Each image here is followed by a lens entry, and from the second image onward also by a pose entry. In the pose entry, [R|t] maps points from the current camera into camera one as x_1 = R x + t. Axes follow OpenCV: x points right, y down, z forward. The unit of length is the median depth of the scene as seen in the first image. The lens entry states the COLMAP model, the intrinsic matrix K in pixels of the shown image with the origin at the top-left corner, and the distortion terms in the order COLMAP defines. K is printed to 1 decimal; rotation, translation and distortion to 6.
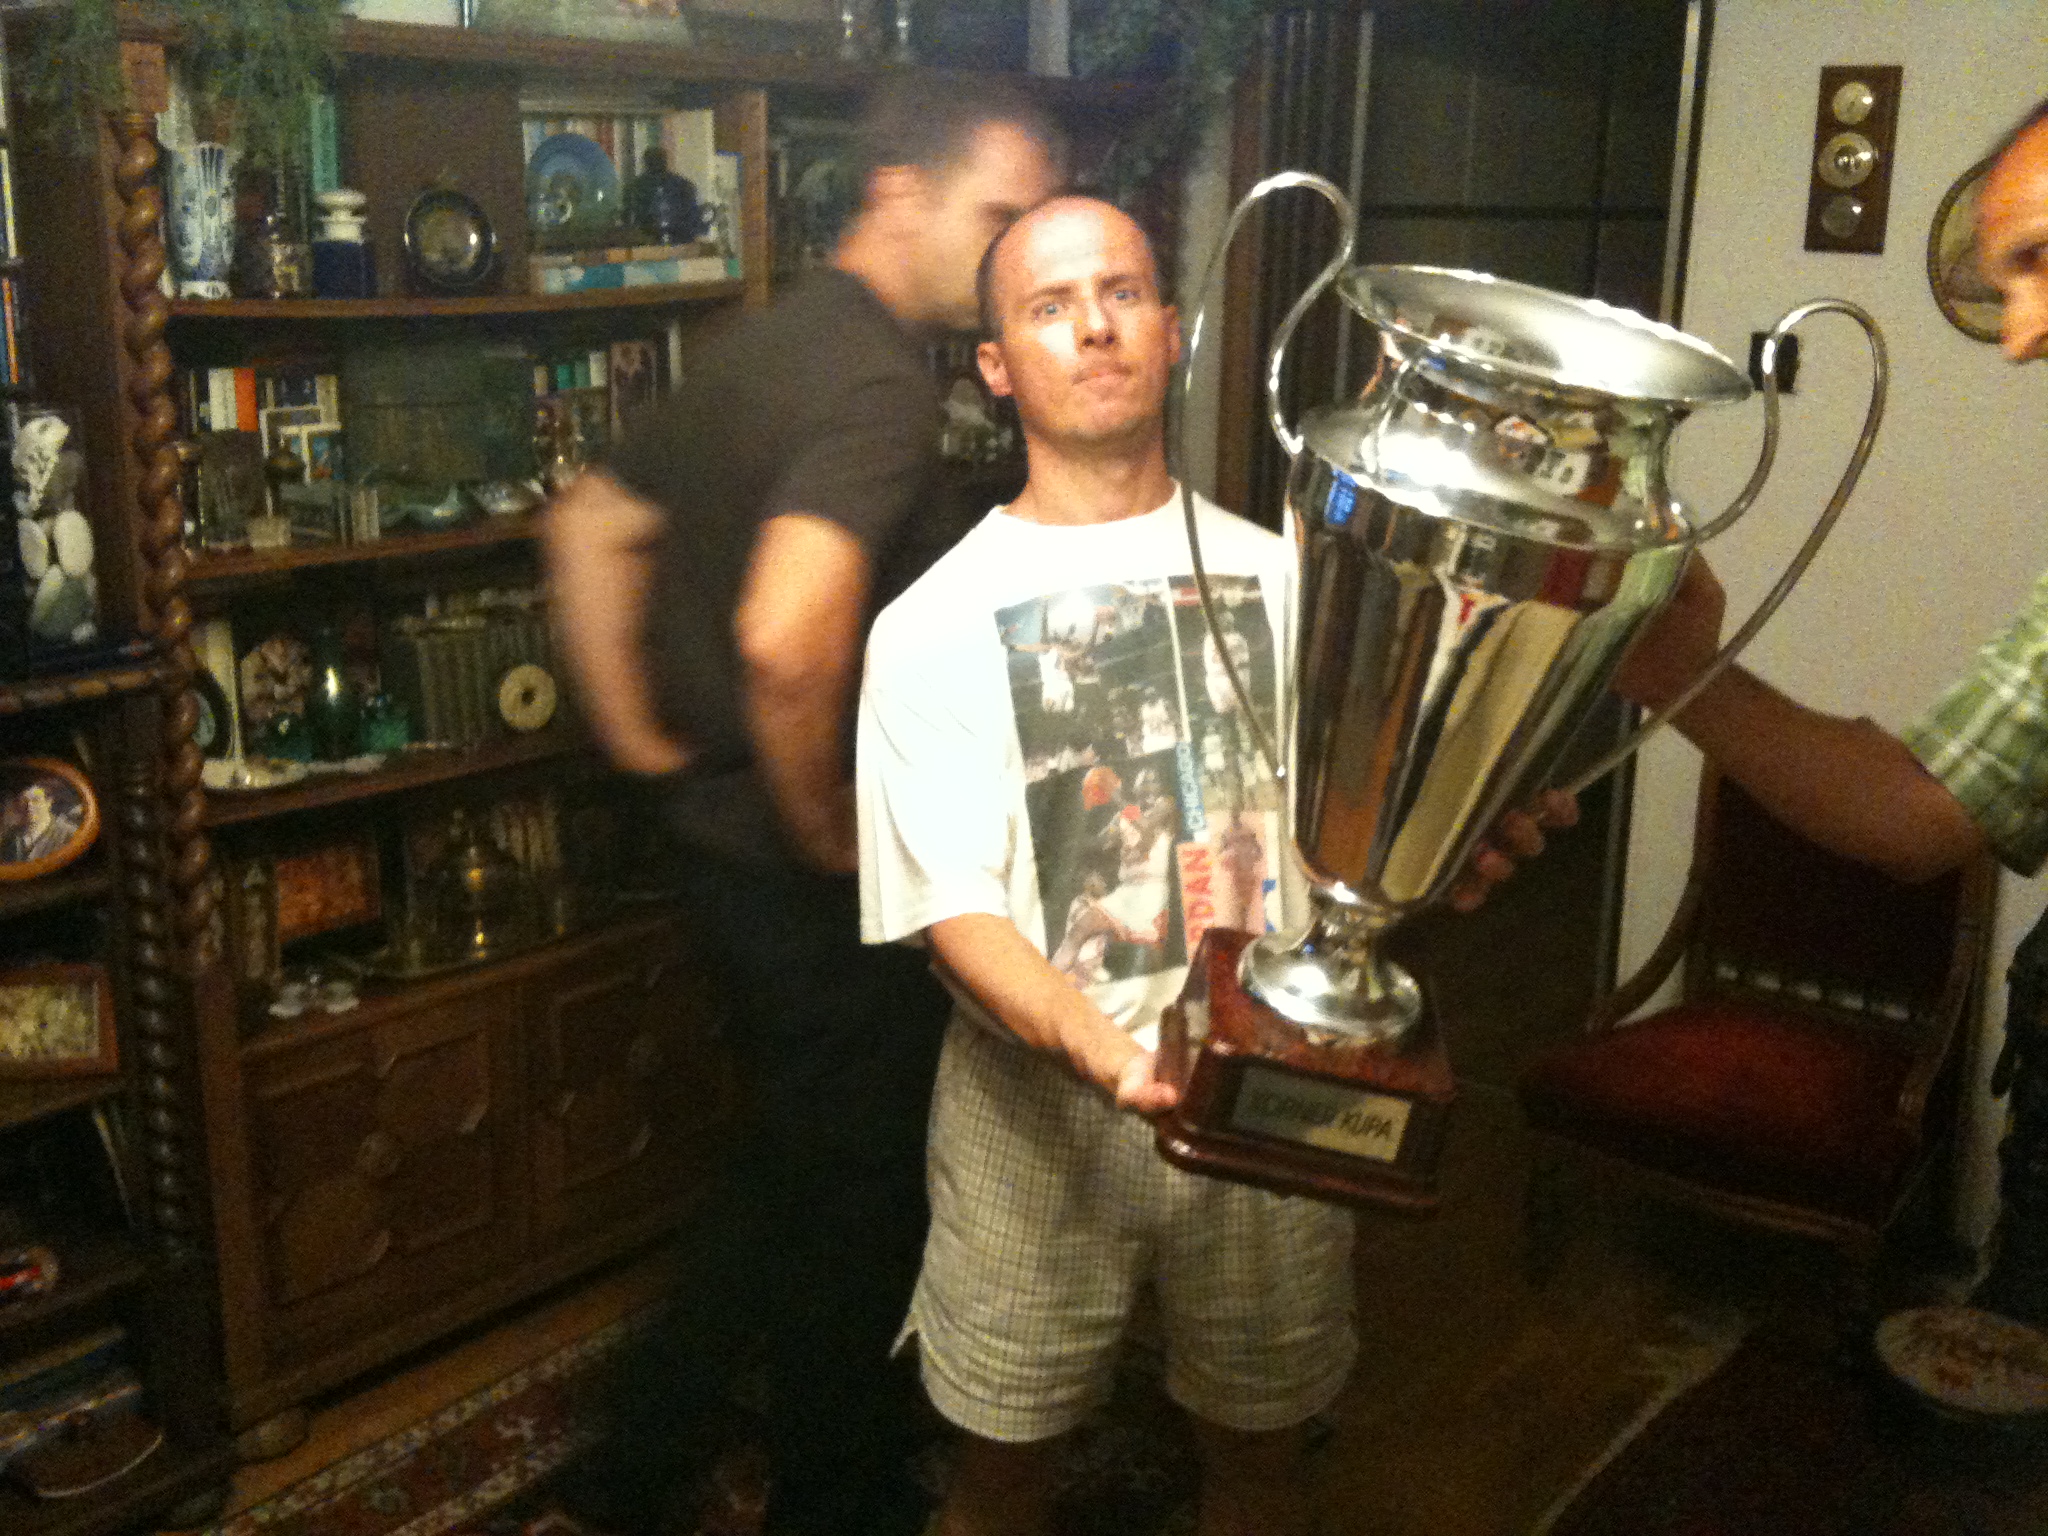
lens RADIAL K [[2117.9, 0, 1024.2], [0, 2117.9, 774.1], [0, 0, 1]] dist [0.143519, -0.319662]
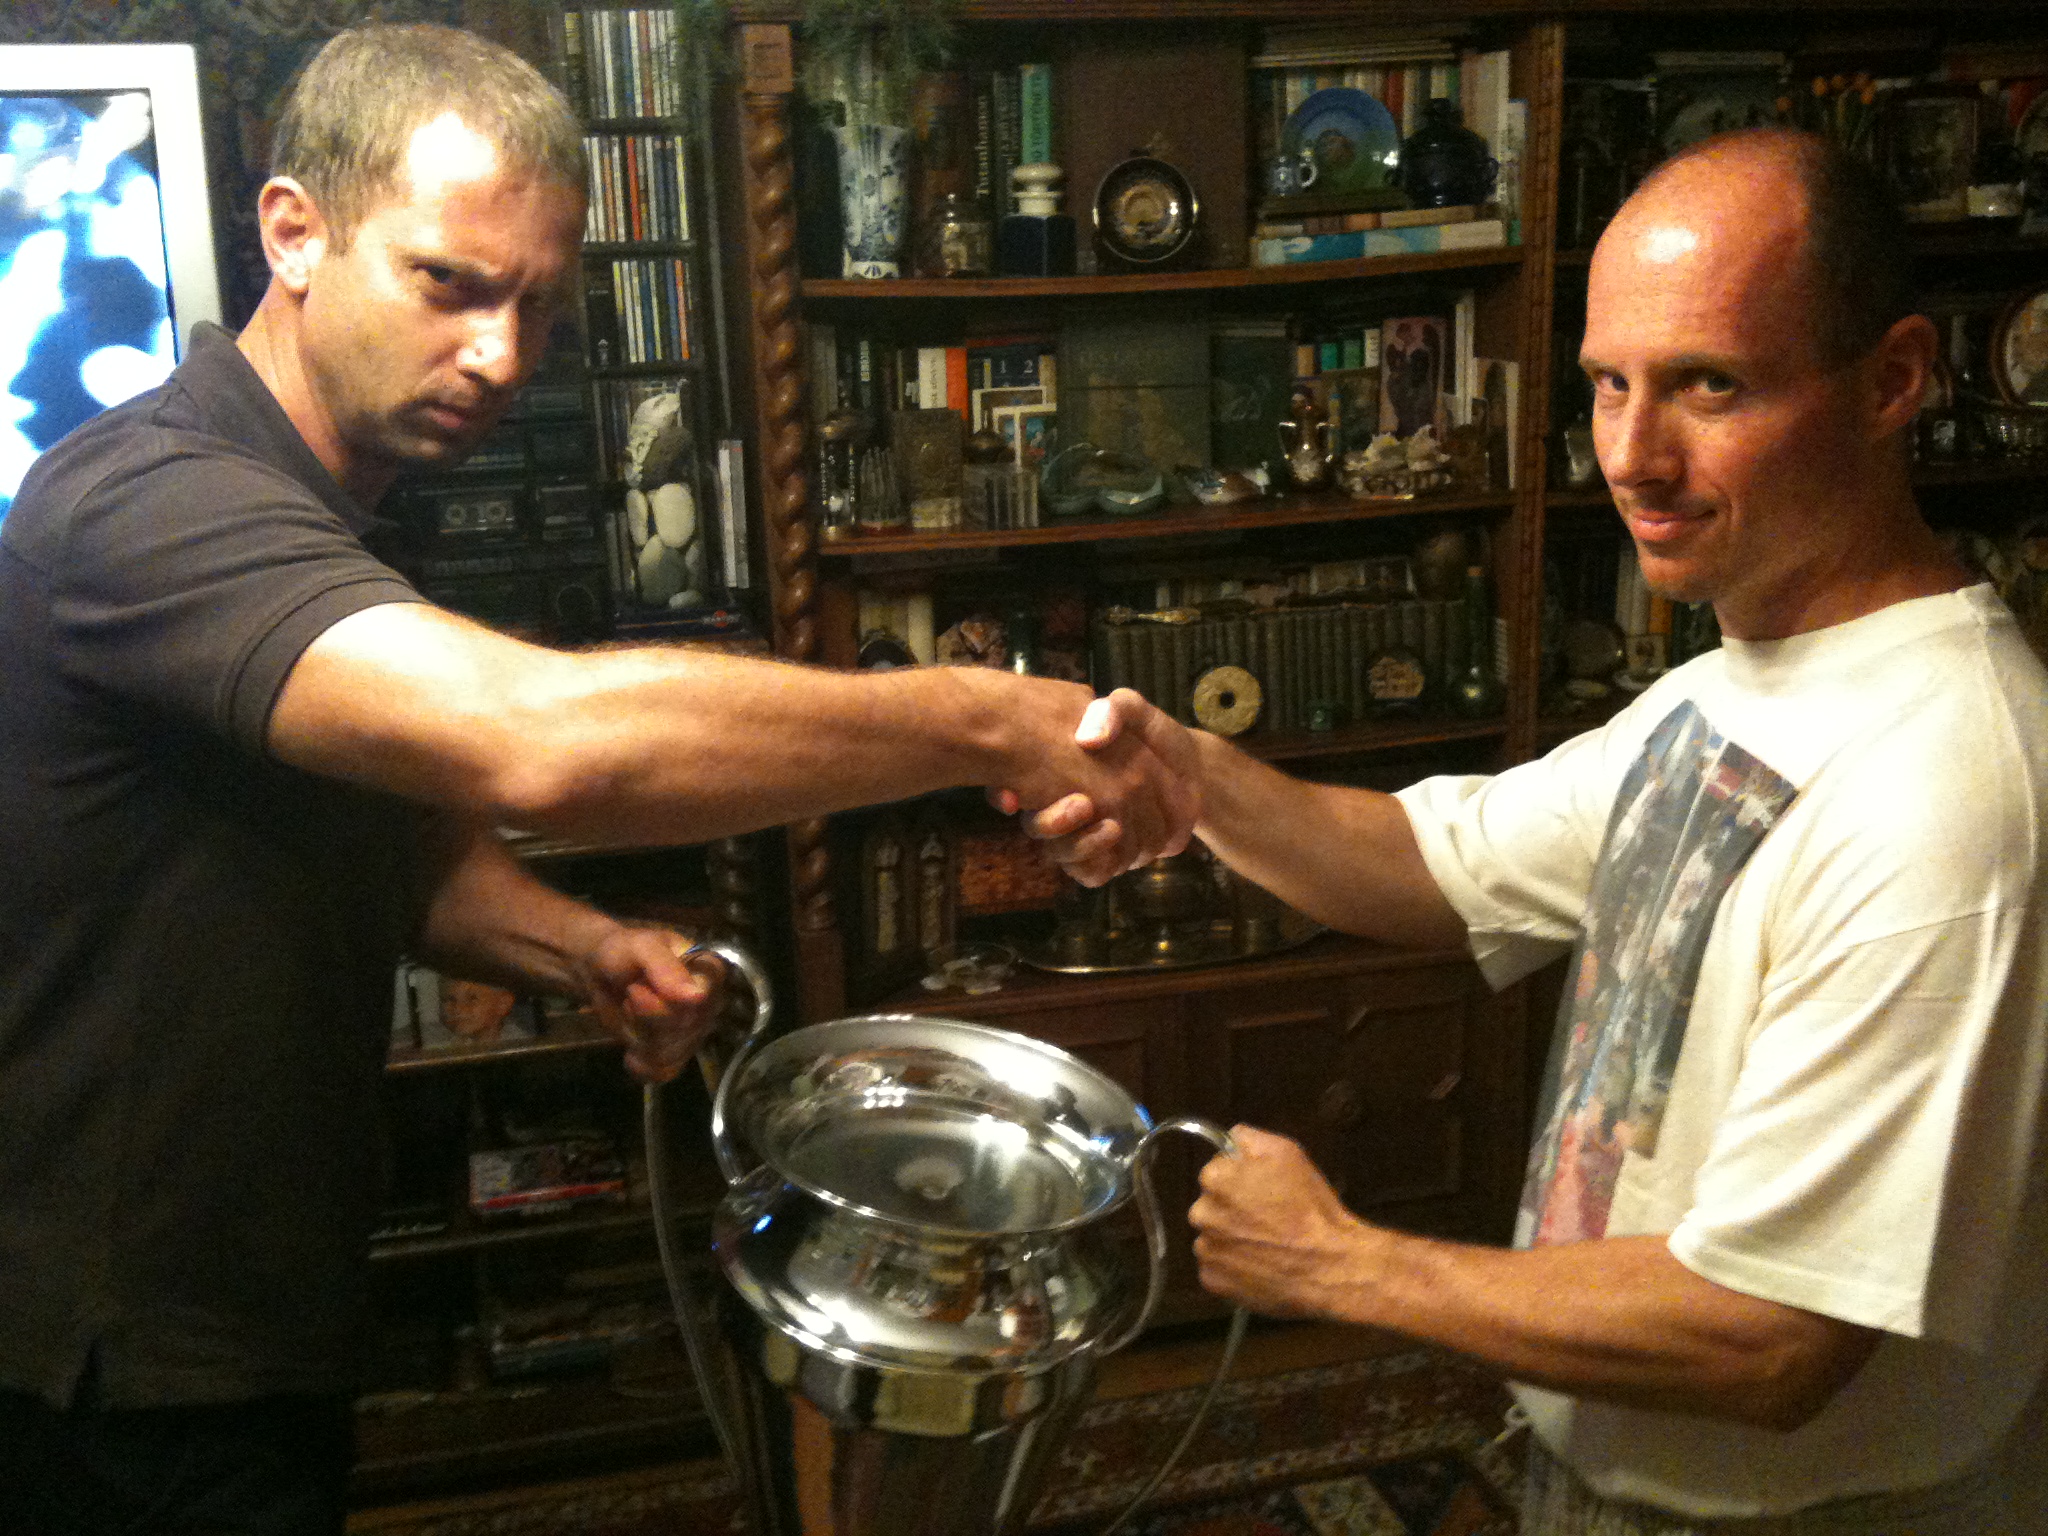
lens RADIAL K [[2117.9, 0, 1024.2], [0, 2117.9, 774.1], [0, 0, 1]] dist [0.143519, -0.319662]
pose [[0.817747, 0.123883, -0.562088, 0.237510], [-0.115696, 0.992009, 0.050318, -0.043006], [0.563830, 0.023884, 0.825546, 0.192318]]
